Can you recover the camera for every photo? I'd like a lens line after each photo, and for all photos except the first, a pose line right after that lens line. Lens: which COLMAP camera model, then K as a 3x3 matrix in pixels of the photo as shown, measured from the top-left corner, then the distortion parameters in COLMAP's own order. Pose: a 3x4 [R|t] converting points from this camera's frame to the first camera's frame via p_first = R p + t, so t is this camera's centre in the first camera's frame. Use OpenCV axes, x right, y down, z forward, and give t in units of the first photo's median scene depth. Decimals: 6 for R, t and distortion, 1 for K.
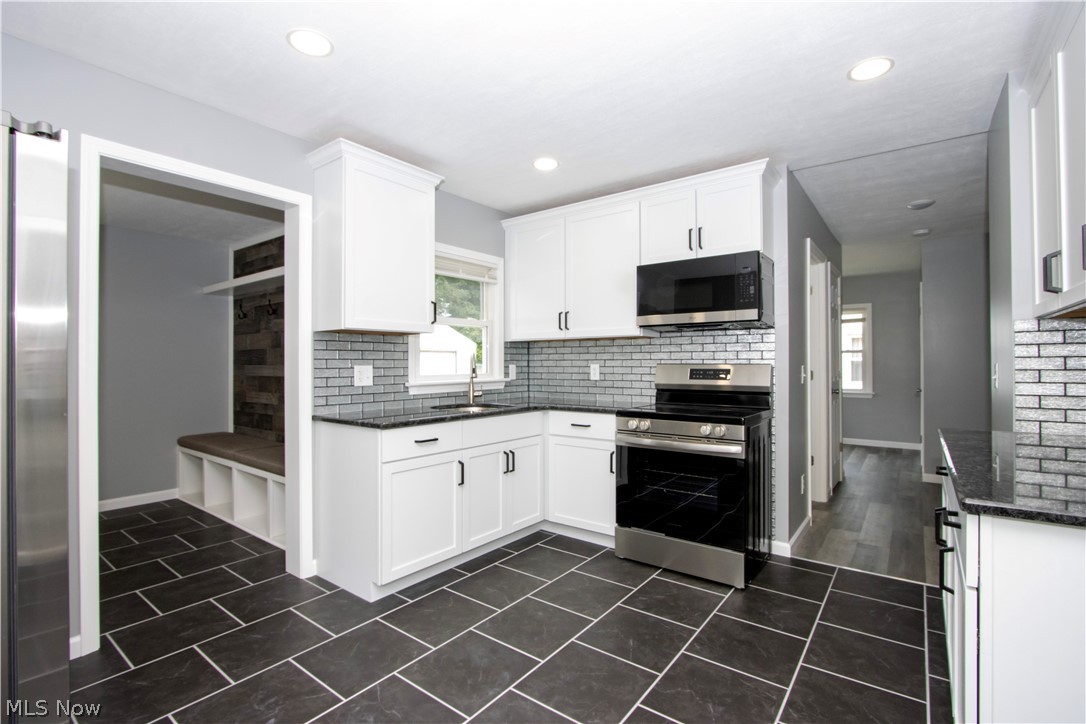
lens RADIAL K [[497.0, 0, 537.8], [0, 497.0, 358.9], [0, 0, 1]] dist [-0.009552, 0.001336]
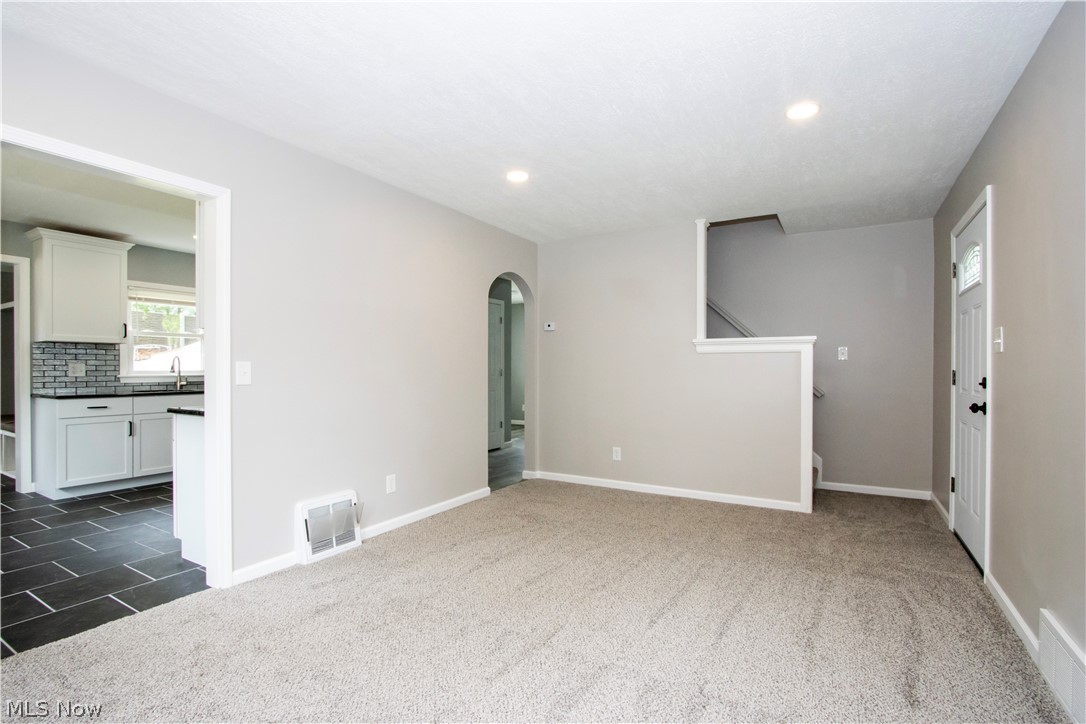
lens RADIAL K [[497.0, 0, 545.8], [0, 497.0, 368.5], [0, 0, 1]] dist [-0.009552, 0.001336]
pose [[0.995341, -0.002311, 0.096389, 1.083080], [0.002024, 0.999993, 0.003077, 0.029844], [-0.096395, -0.002868, 0.995339, -0.778737]]
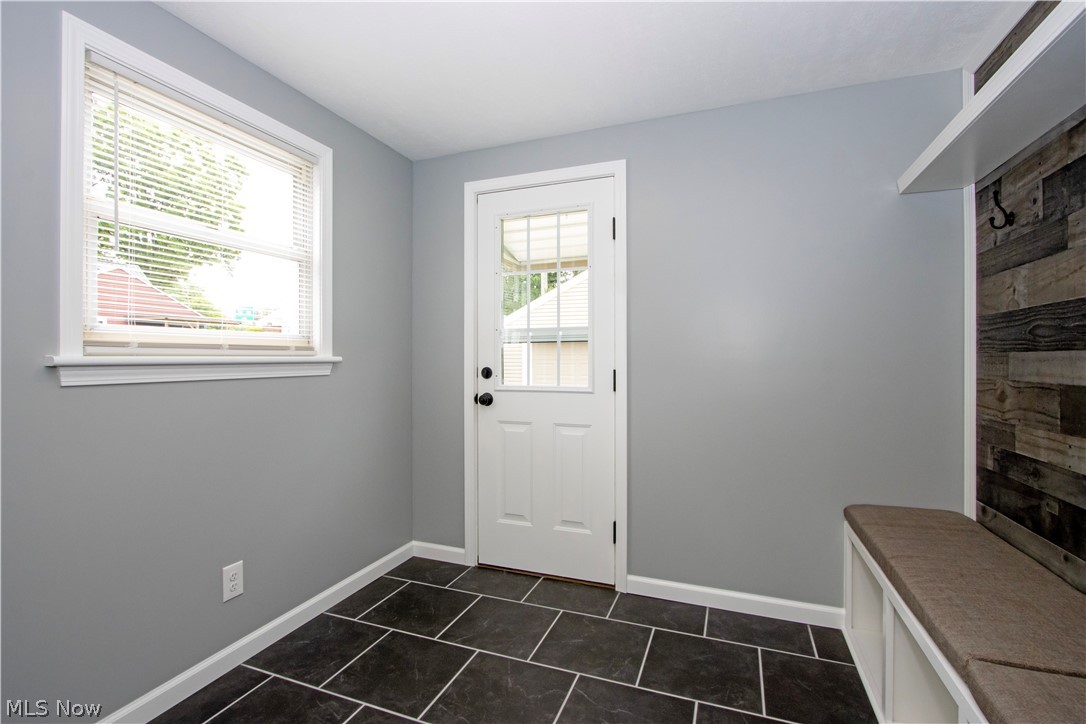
lens RADIAL K [[497.0, 0, 541.3], [0, 497.0, 359.7], [0, 0, 1]] dist [-0.009552, 0.001336]
pose [[0.281493, 0.000530, -0.959563, -0.316561], [0.004027, 0.999990, 0.001734, 0.014967], [0.959555, -0.004352, 0.281488, 0.526821]]
